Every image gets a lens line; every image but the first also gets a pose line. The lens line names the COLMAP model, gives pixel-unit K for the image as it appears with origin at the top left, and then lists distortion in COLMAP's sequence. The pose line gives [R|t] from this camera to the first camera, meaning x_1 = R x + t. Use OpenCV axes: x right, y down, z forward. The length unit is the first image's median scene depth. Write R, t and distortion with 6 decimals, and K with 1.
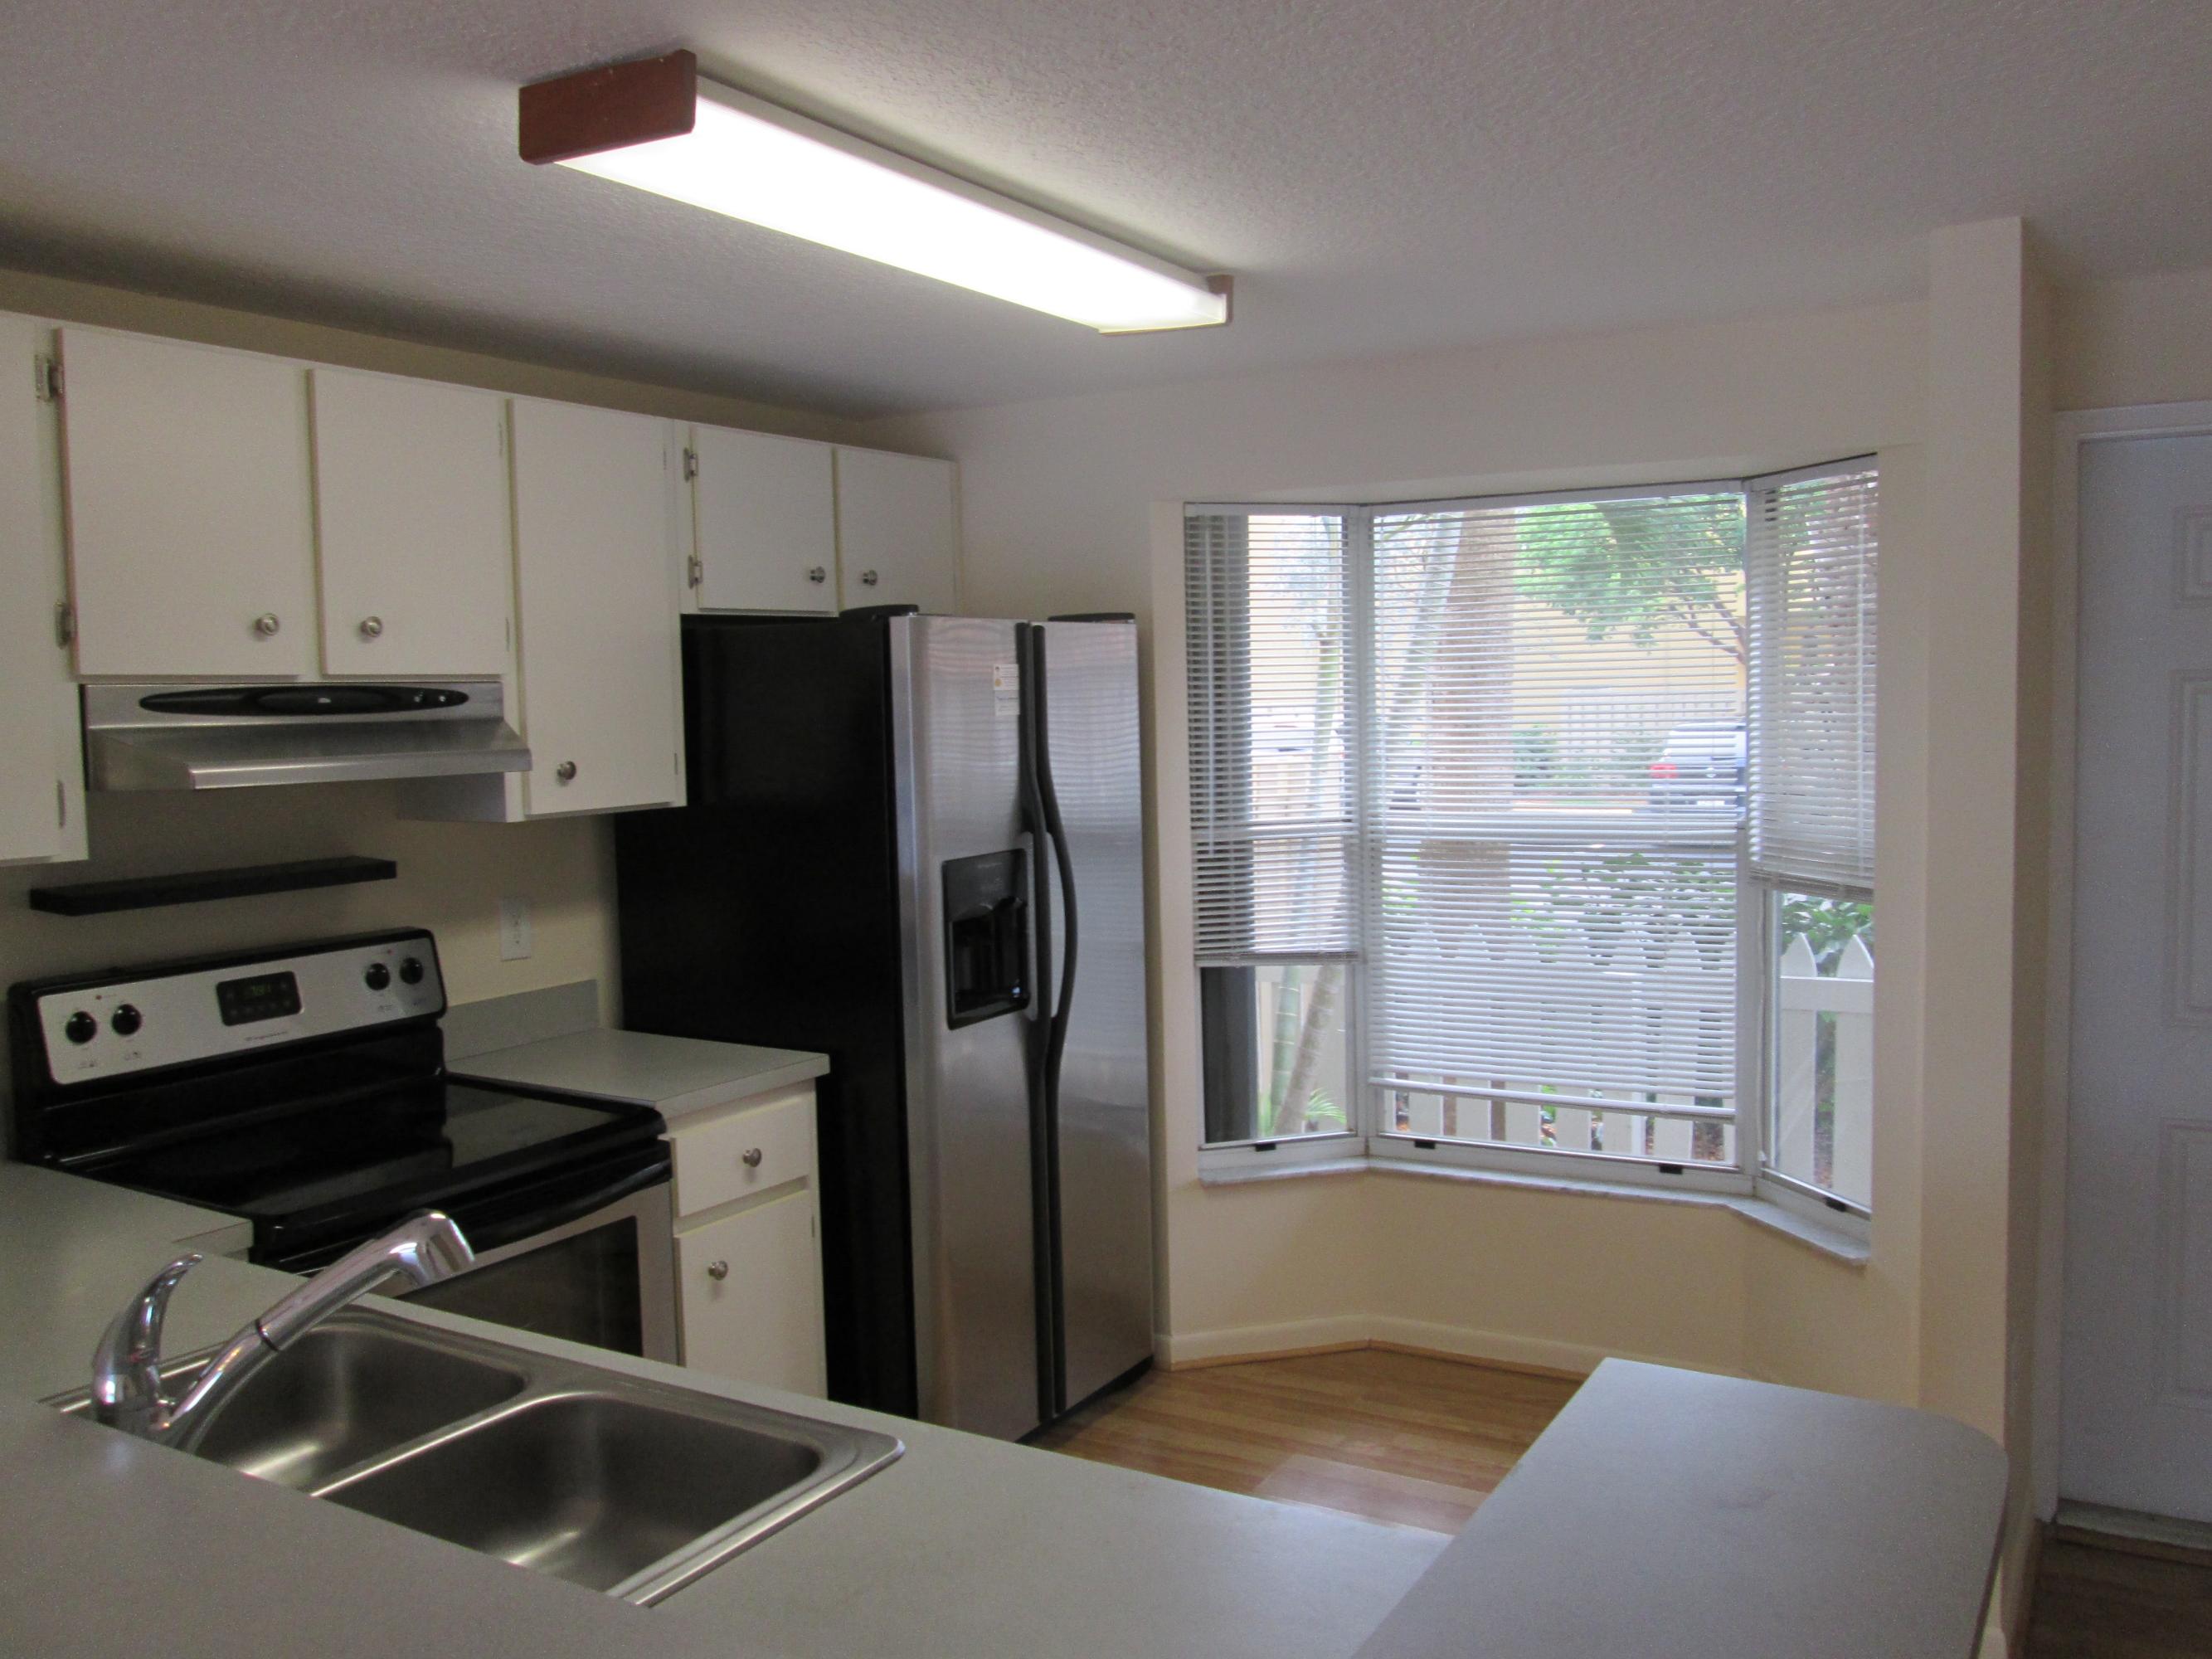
lens RADIAL K [[1856.3, 0, 1083.4], [0, 1856.3, 840.7], [0, 0, 1]] dist [-0.036028, 0.013374]
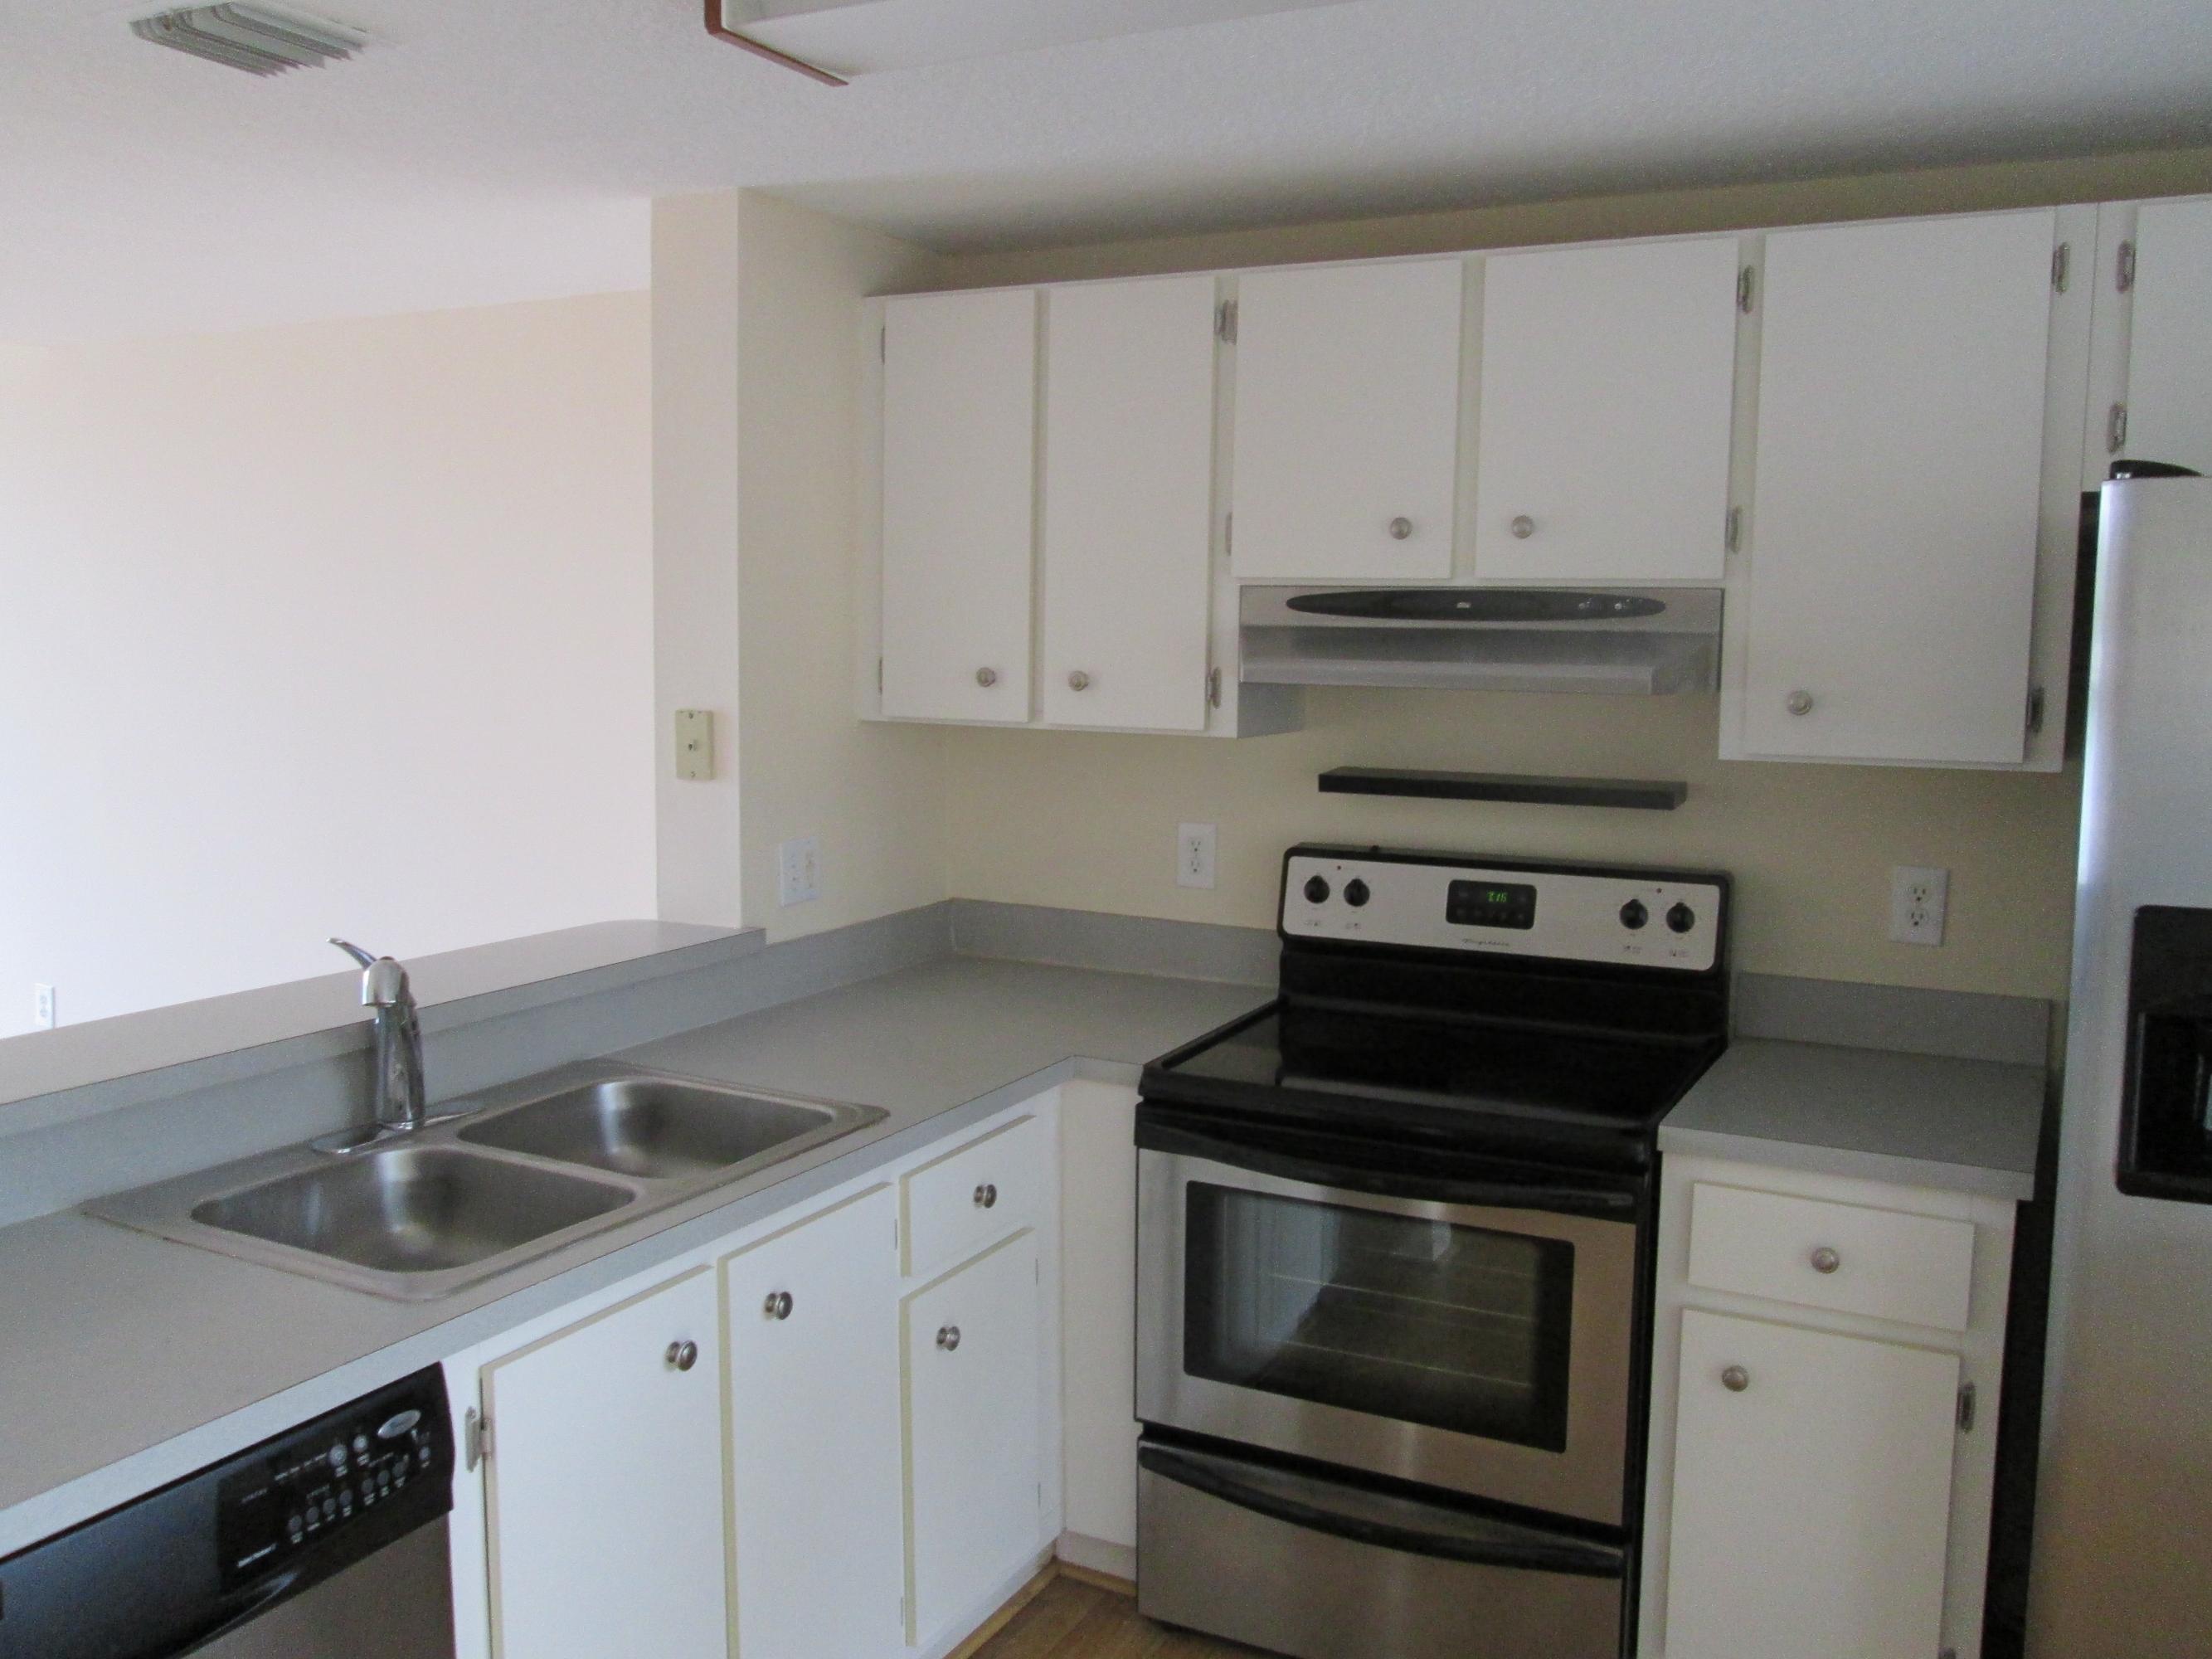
lens RADIAL K [[1820.6, 0, 1088.7], [0, 1820.6, 838.5], [0, 0, 1]] dist [-0.045363, 0.008515]
pose [[0.063884, 0.139330, -0.988183, 0.454152], [-0.090687, 0.986919, 0.133289, -0.054858], [0.993828, 0.081101, 0.075683, 0.633350]]
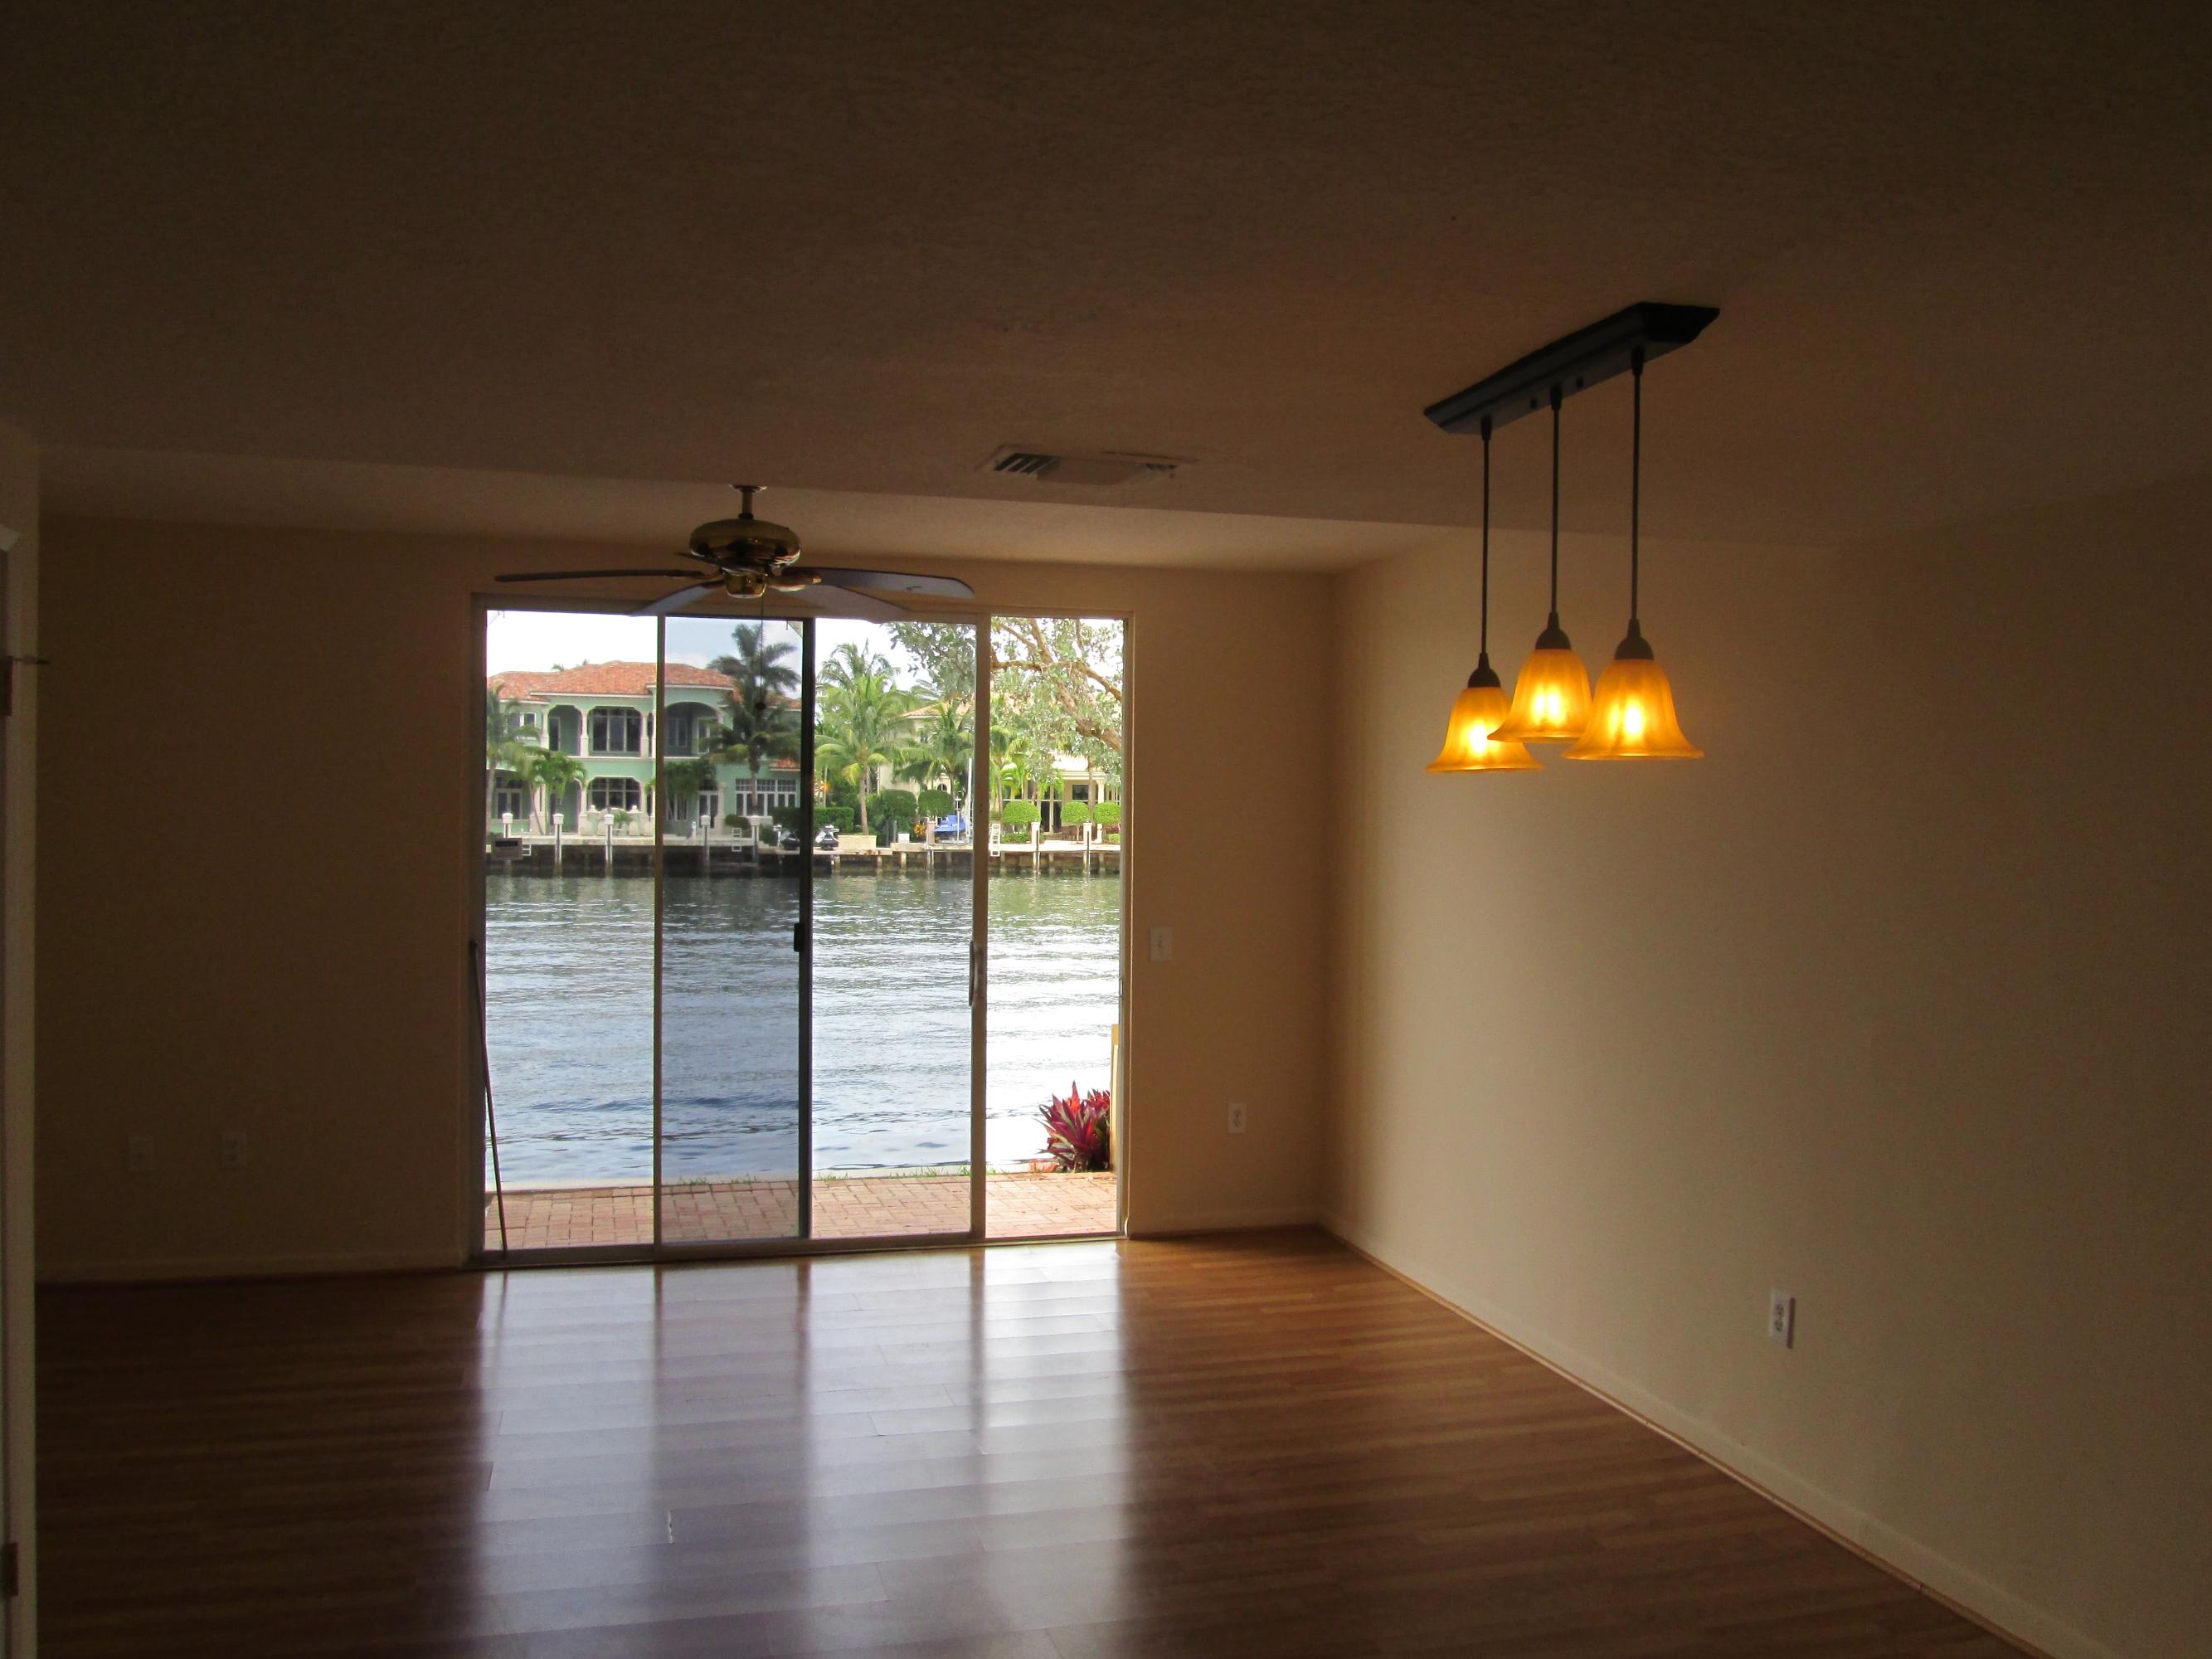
lens RADIAL K [[1820.6, 0, 1088.7], [0, 1820.6, 838.5], [0, 0, 1]] dist [-0.045363, 0.008515]
pose [[-0.700528, 0.028237, -0.713066, 0.172818], [-0.045445, 0.995423, 0.084064, -0.058037], [0.712176, 0.091295, -0.696039, 0.397047]]
